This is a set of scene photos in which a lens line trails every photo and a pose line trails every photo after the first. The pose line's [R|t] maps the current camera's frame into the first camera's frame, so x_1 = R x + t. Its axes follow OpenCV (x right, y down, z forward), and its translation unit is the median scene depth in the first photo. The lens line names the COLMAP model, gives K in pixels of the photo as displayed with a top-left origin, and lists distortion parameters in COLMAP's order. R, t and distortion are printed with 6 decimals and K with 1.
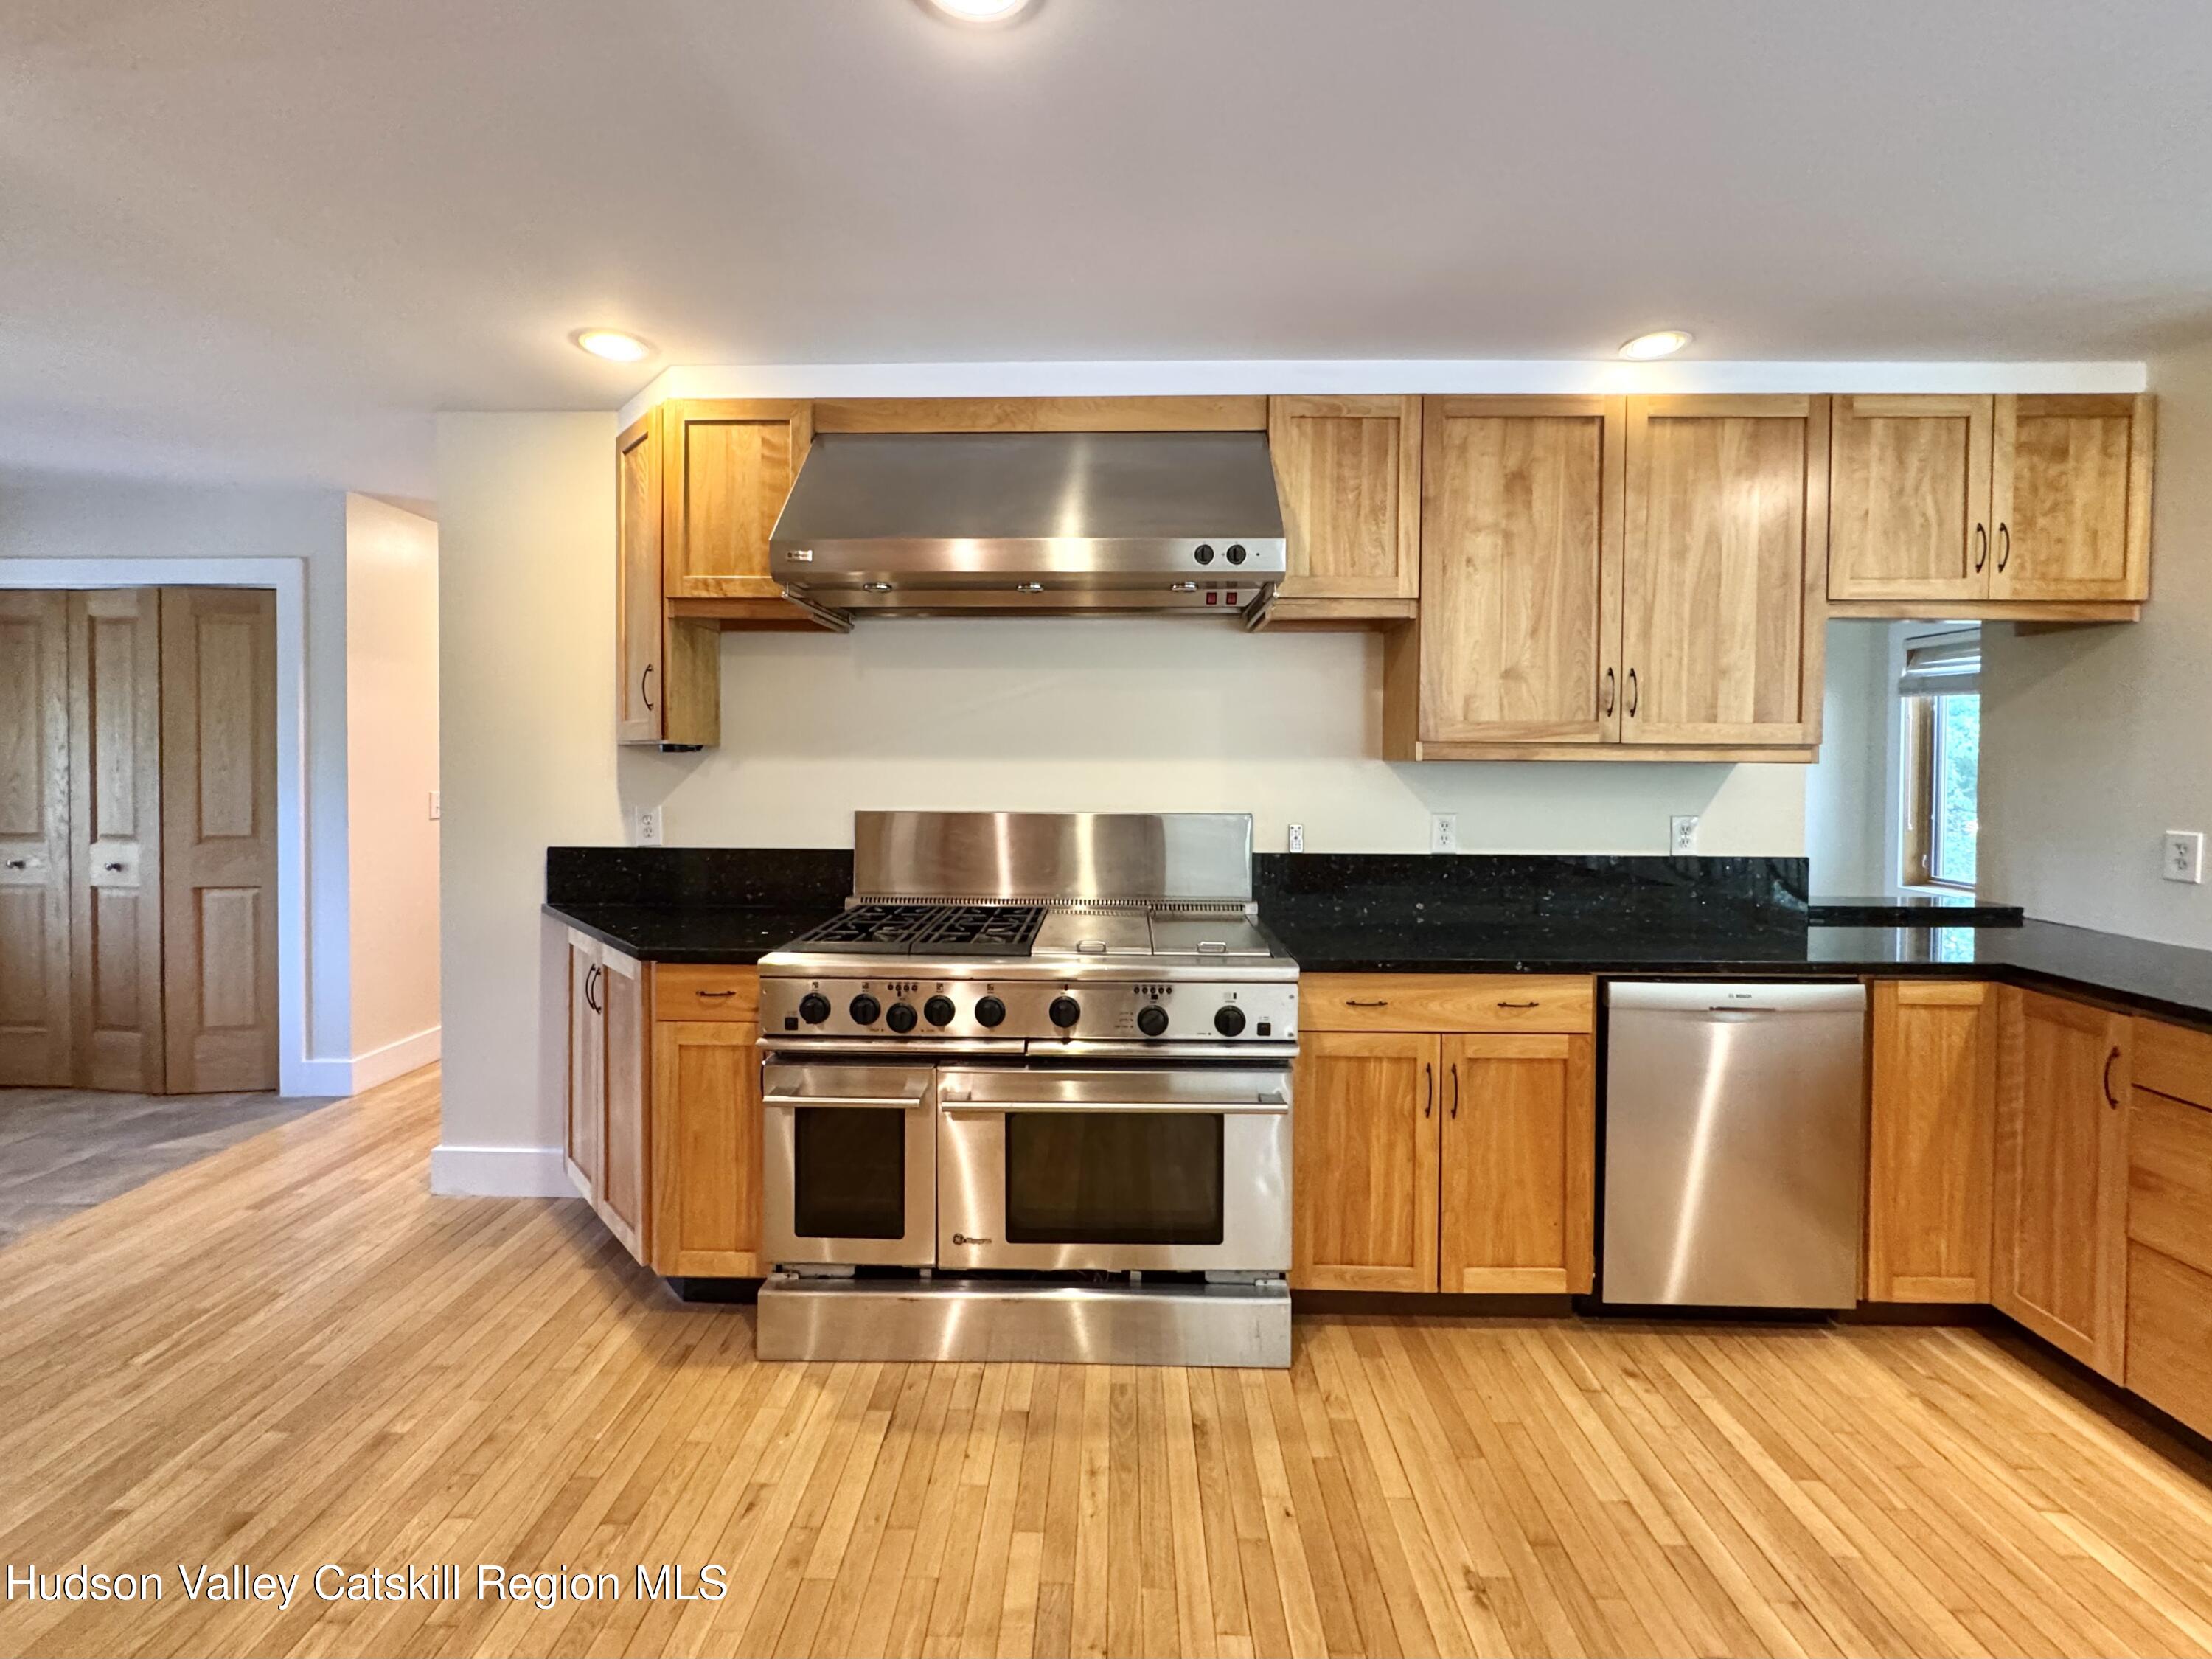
lens RADIAL K [[924.5, 0, 1107.1], [0, 924.5, 772.6], [0, 0, 1]] dist [-0.001456, -0.000315]
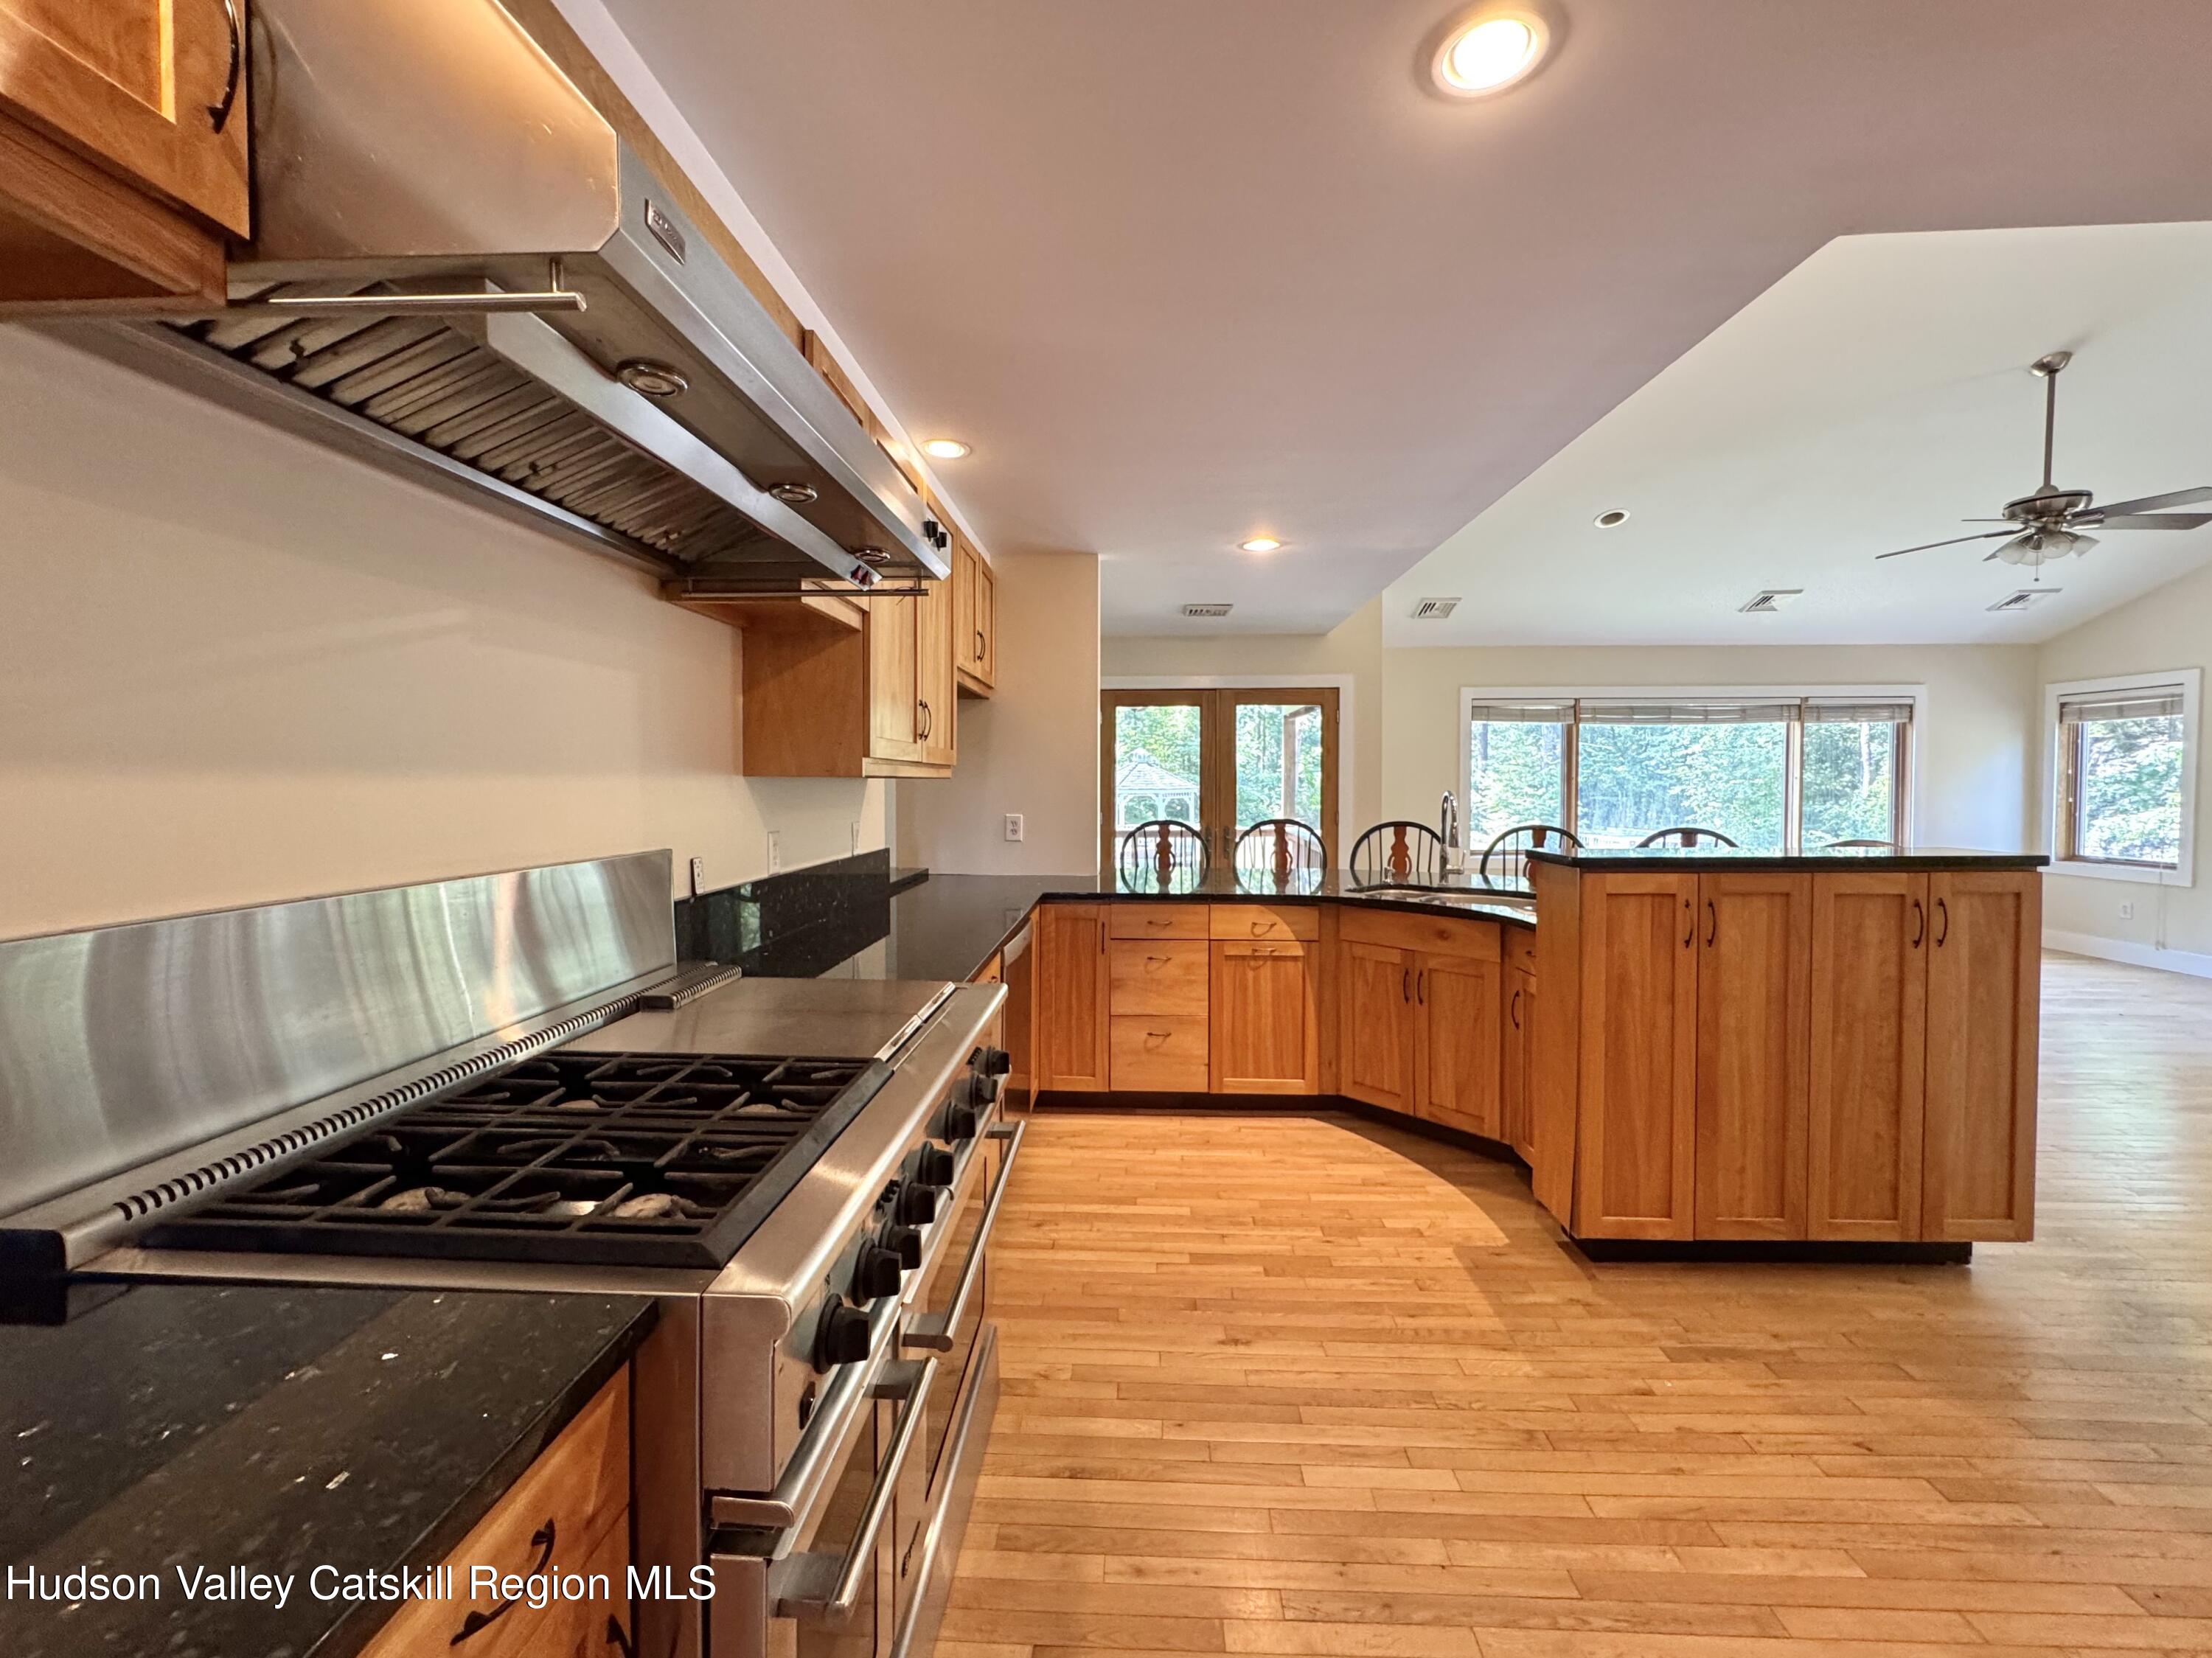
lens RADIAL K [[896.2, 0, 1105.0], [0, 896.2, 805.2], [0, 0, 1]] dist [-0.000700, 0.000064]
pose [[0.028746, -0.030347, 0.999126, -0.618312], [0.015937, 0.999426, 0.029897, -0.006417], [-0.999460, 0.015064, 0.029213, 0.716908]]
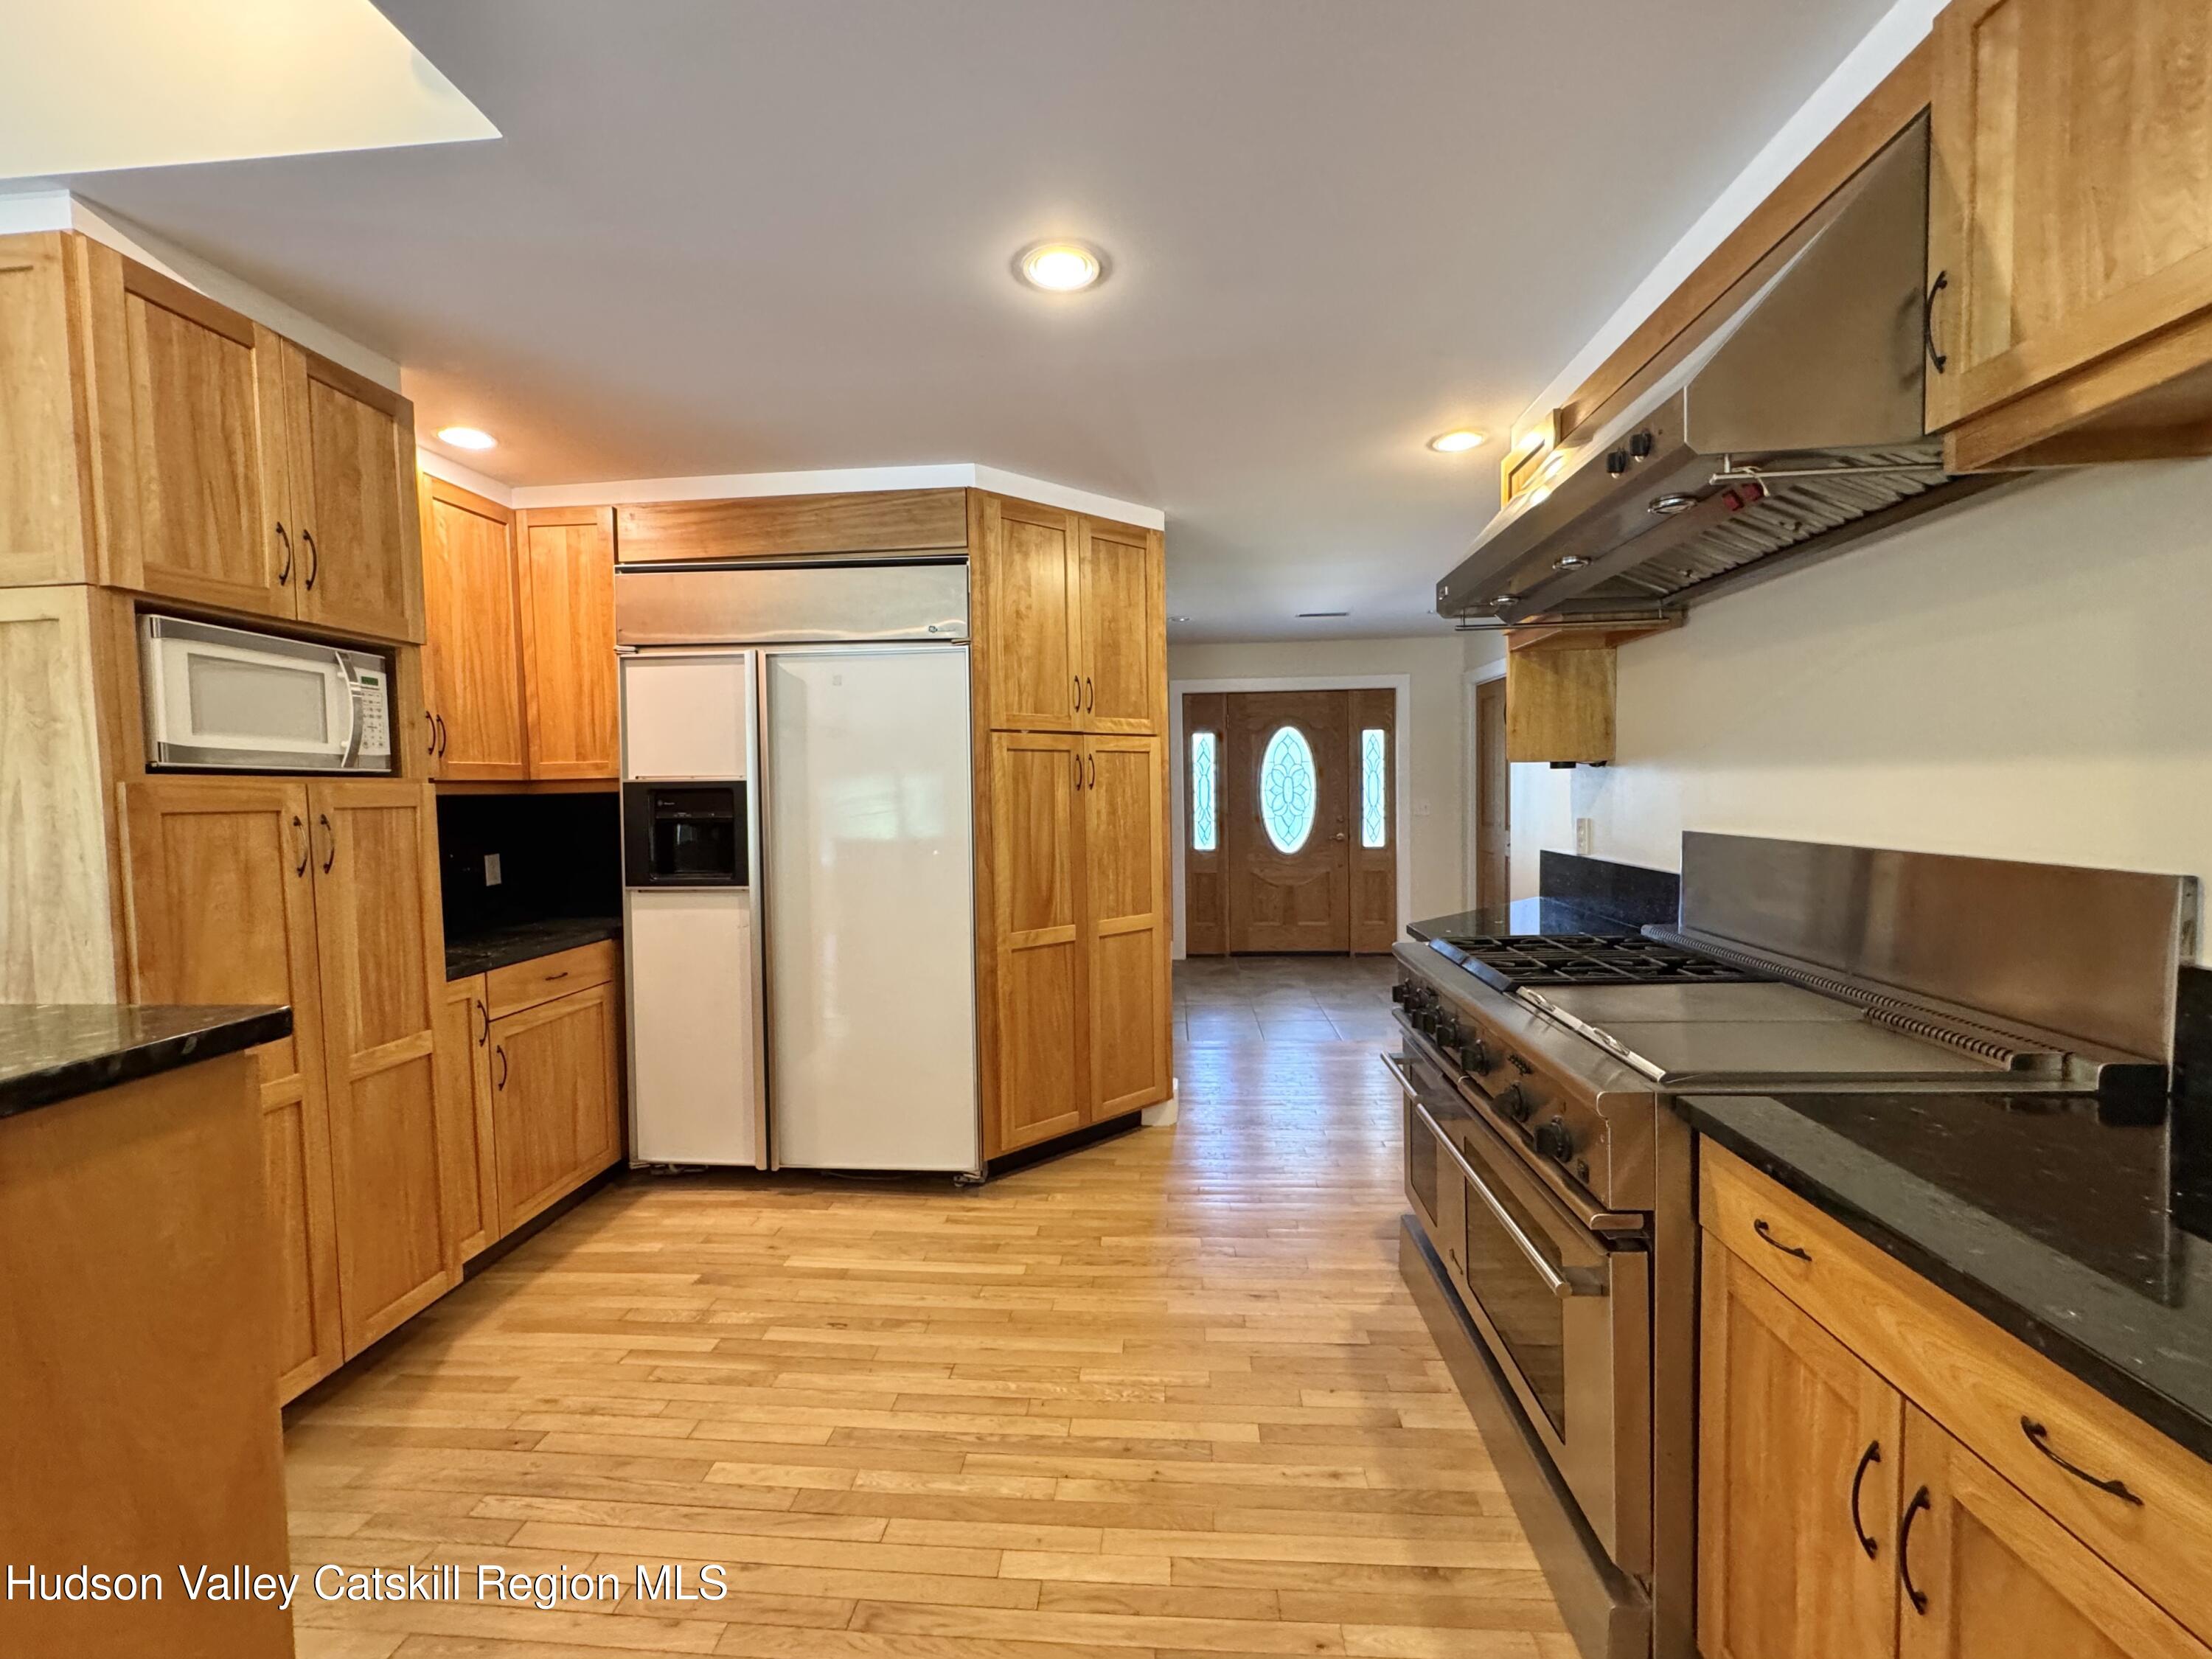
lens RADIAL K [[893.6, 0, 1112.3], [0, 893.6, 823.3], [0, 0, 1]] dist [-0.000309, -0.000132]
pose [[-0.049082, 0.037493, -0.998091, 0.687506], [0.002144, 0.999297, 0.037433, 0.002169], [0.998792, -0.000302, -0.049128, 0.578342]]
